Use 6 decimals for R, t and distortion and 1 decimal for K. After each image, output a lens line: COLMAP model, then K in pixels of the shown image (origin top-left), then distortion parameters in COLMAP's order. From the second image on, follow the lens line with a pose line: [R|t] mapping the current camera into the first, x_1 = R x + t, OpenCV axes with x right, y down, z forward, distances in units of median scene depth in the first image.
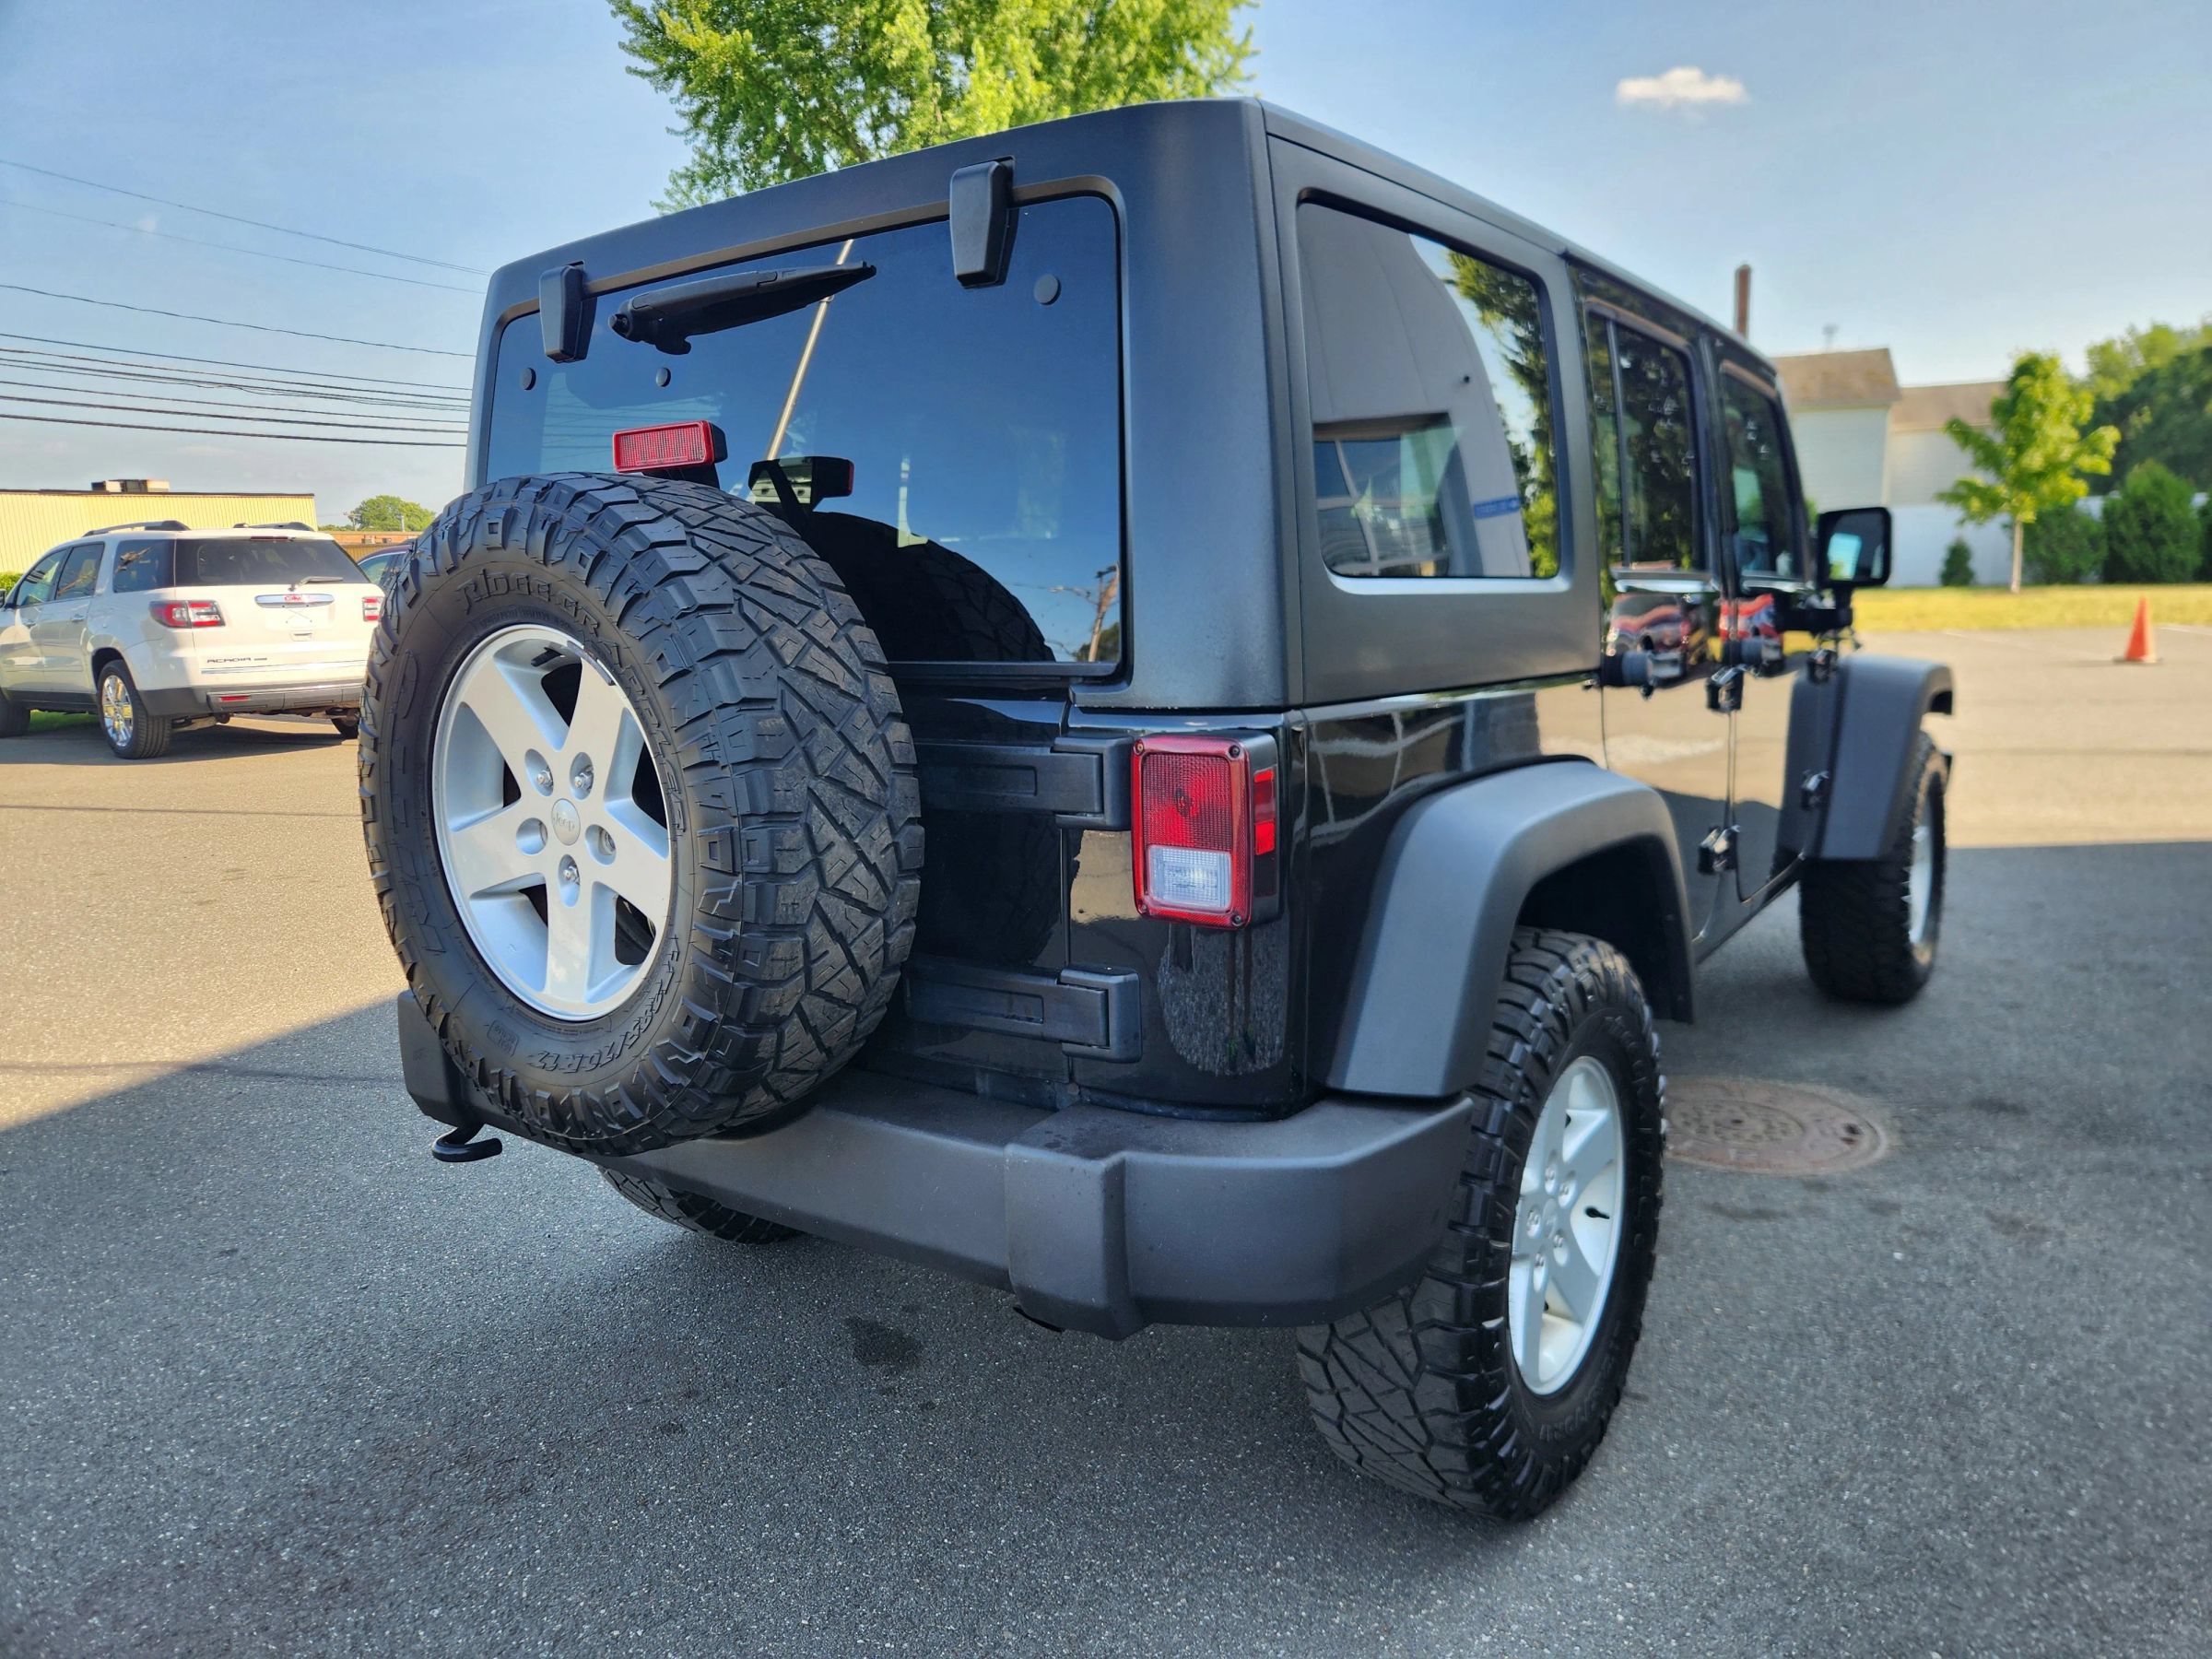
lens RADIAL K [[1484.9, 0, 1087.1], [0, 1484.9, 830.3], [0, 0, 1]] dist [0.068352, -0.054560]
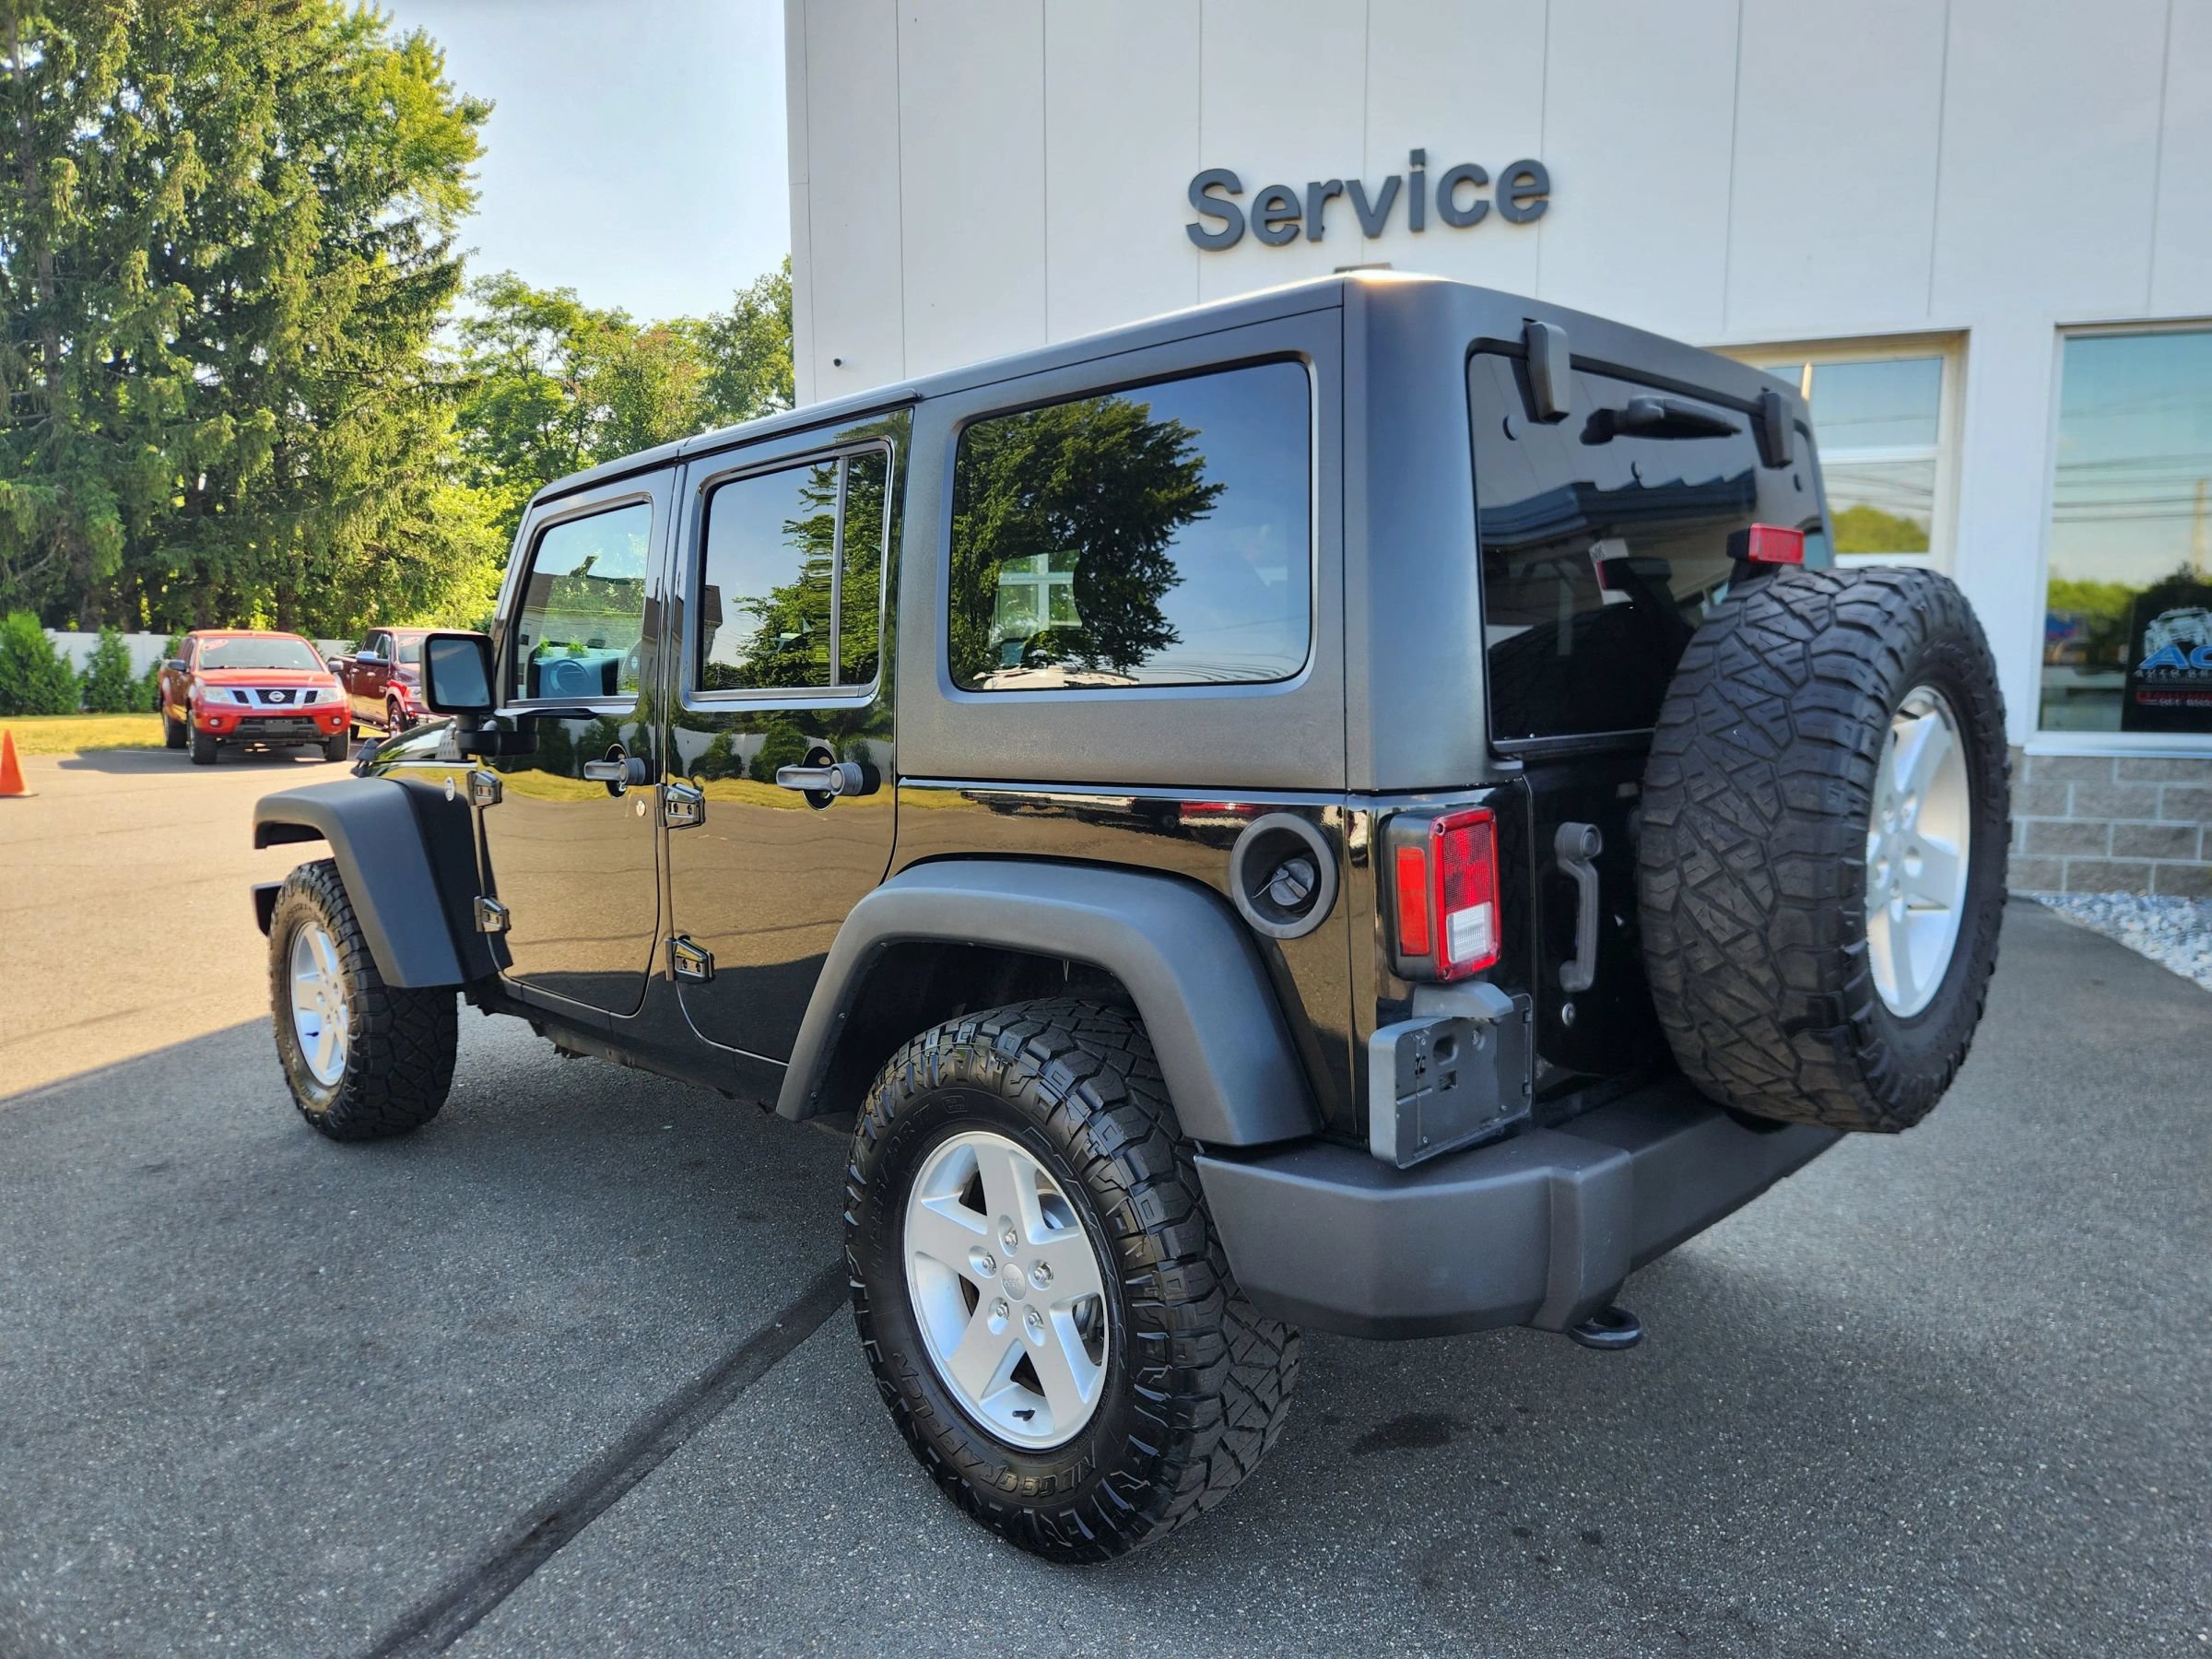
lens RADIAL K [[1491.6, 0, 1116.2], [0, 1491.6, 818.5], [0, 0, 1]] dist [0.050947, -0.031745]
pose [[0.133023, -0.072140, 0.988484, -1.555961], [0.170888, 0.984080, 0.048822, -0.187683], [-0.976269, 0.162426, 0.143234, 1.374120]]
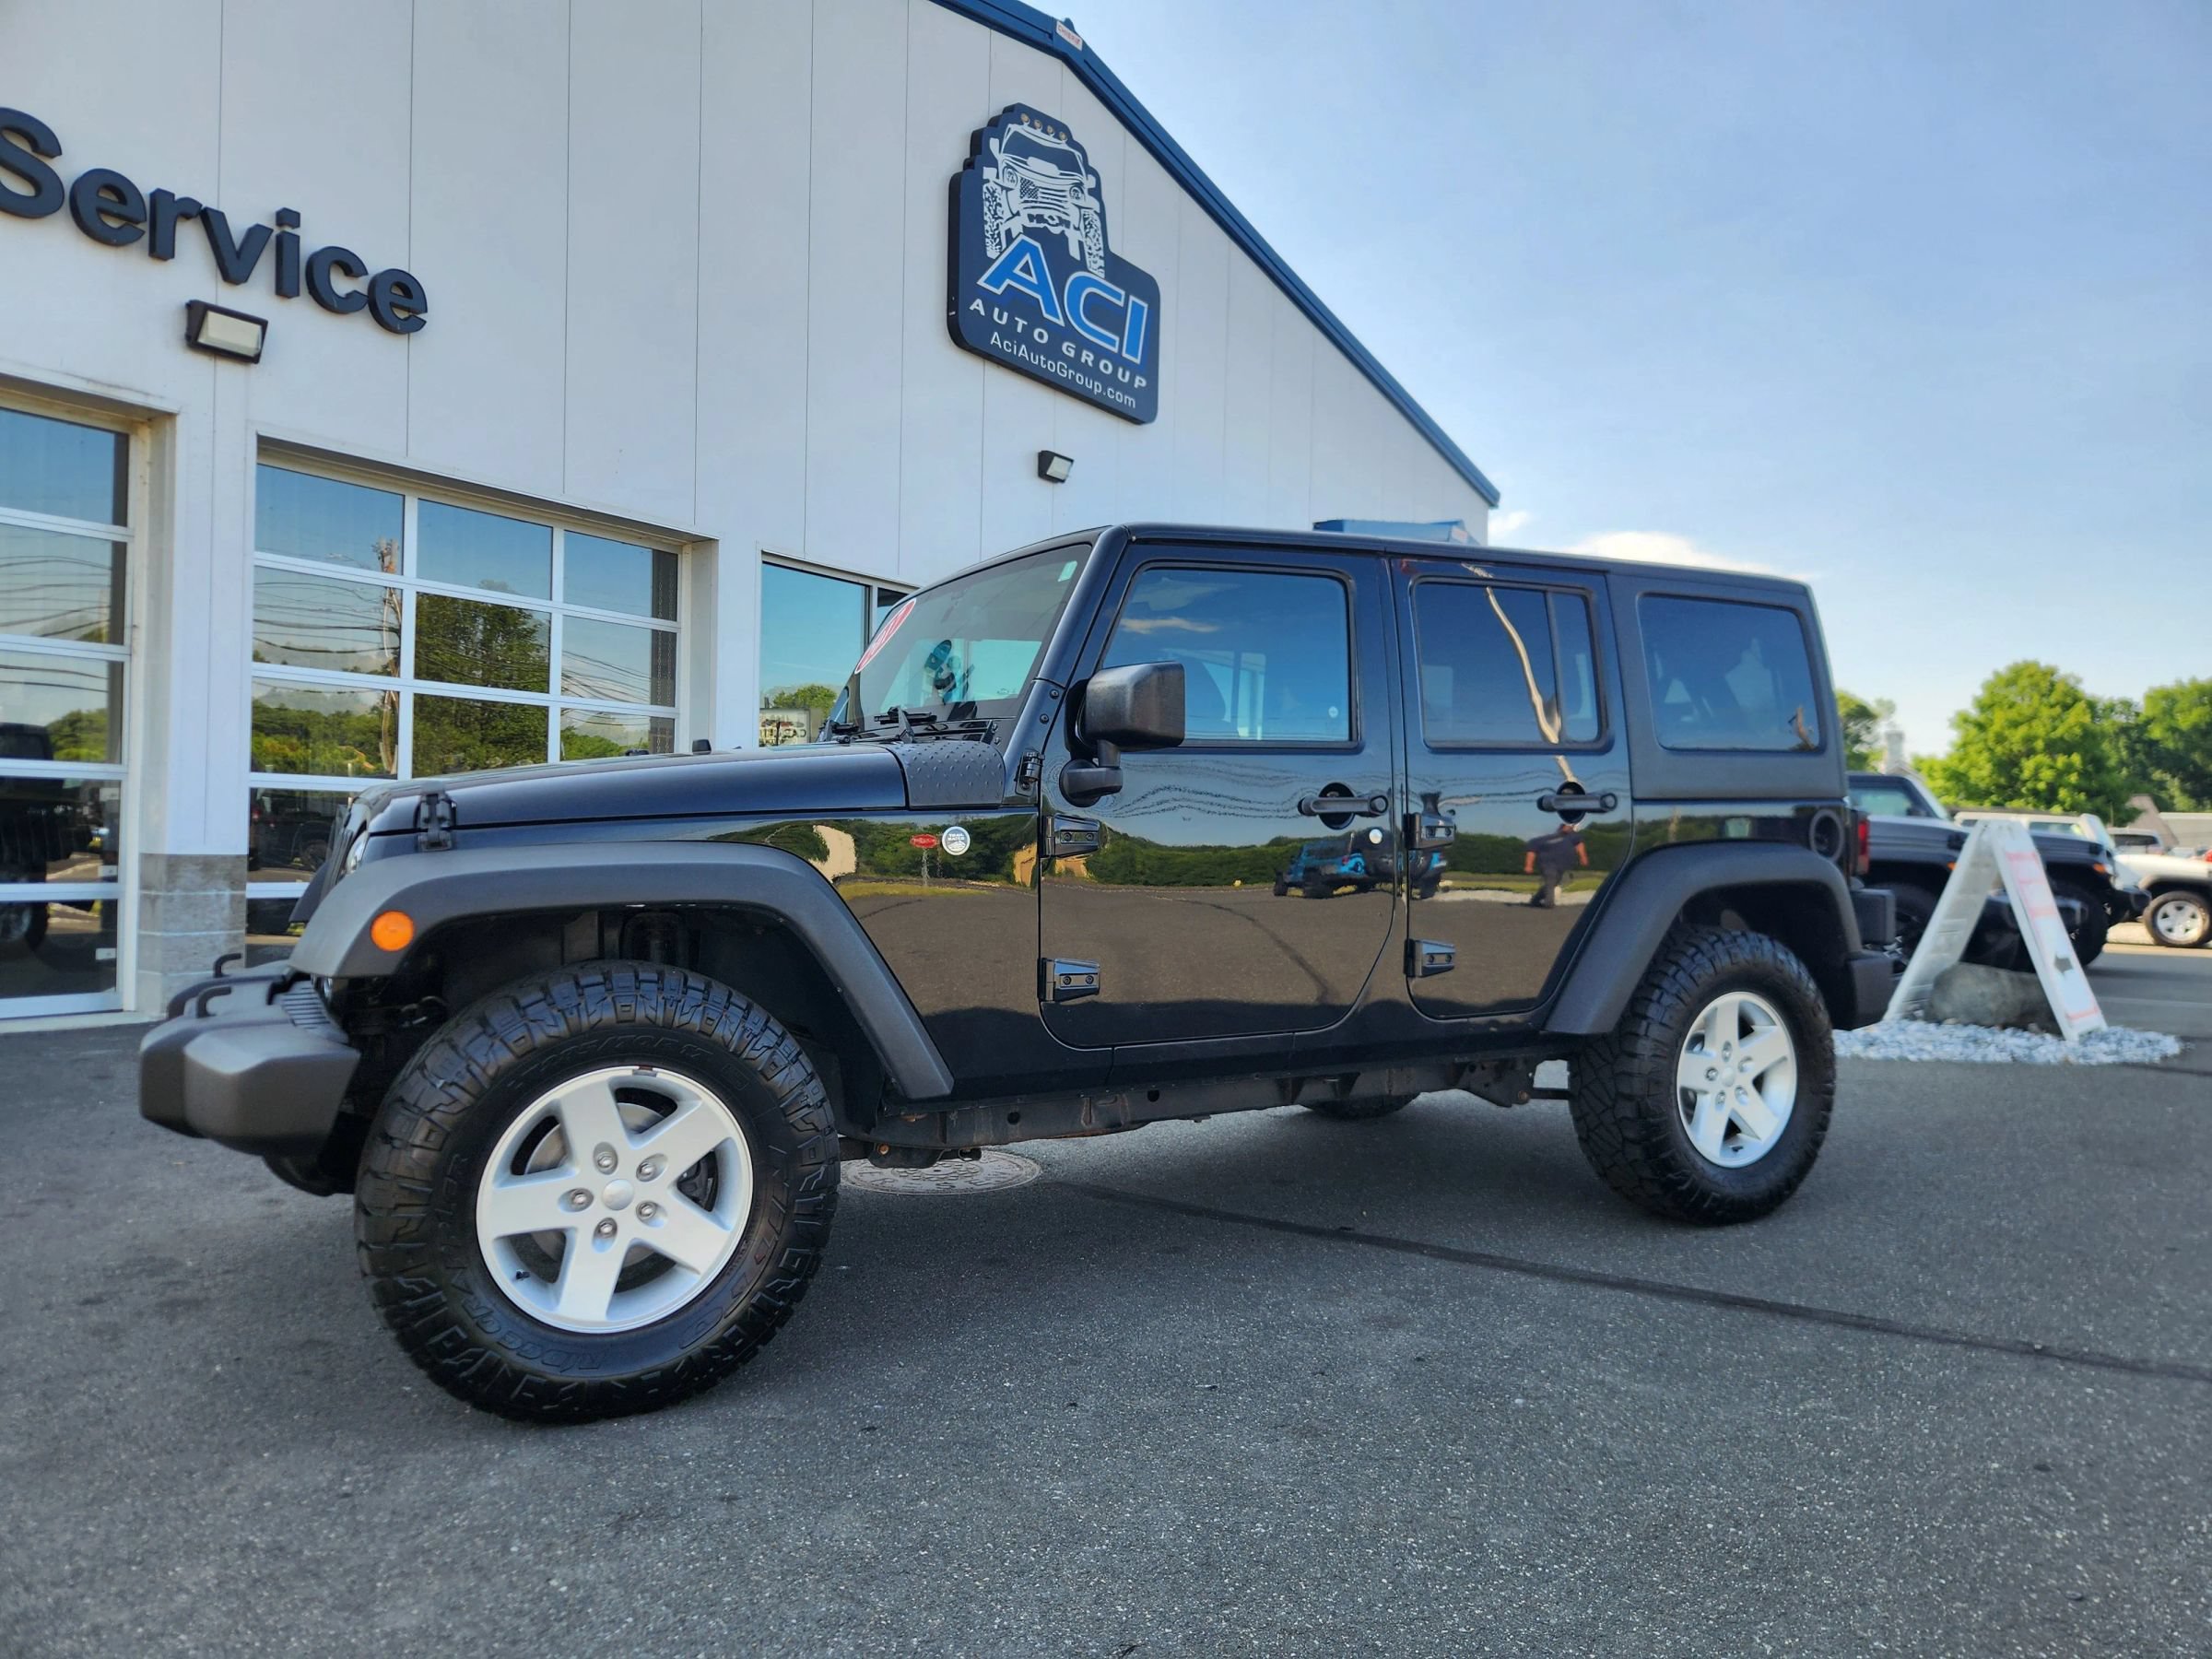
lens RADIAL K [[1485.3, 0, 1106.3], [0, 1485.3, 837.8], [0, 0, 1]] dist [0.077242, -0.070950]
pose [[-0.908878, 0.020059, 0.416579, -0.488686], [0.087079, 0.985955, 0.142511, -0.507615], [-0.407869, 0.165801, -0.897860, 3.967236]]
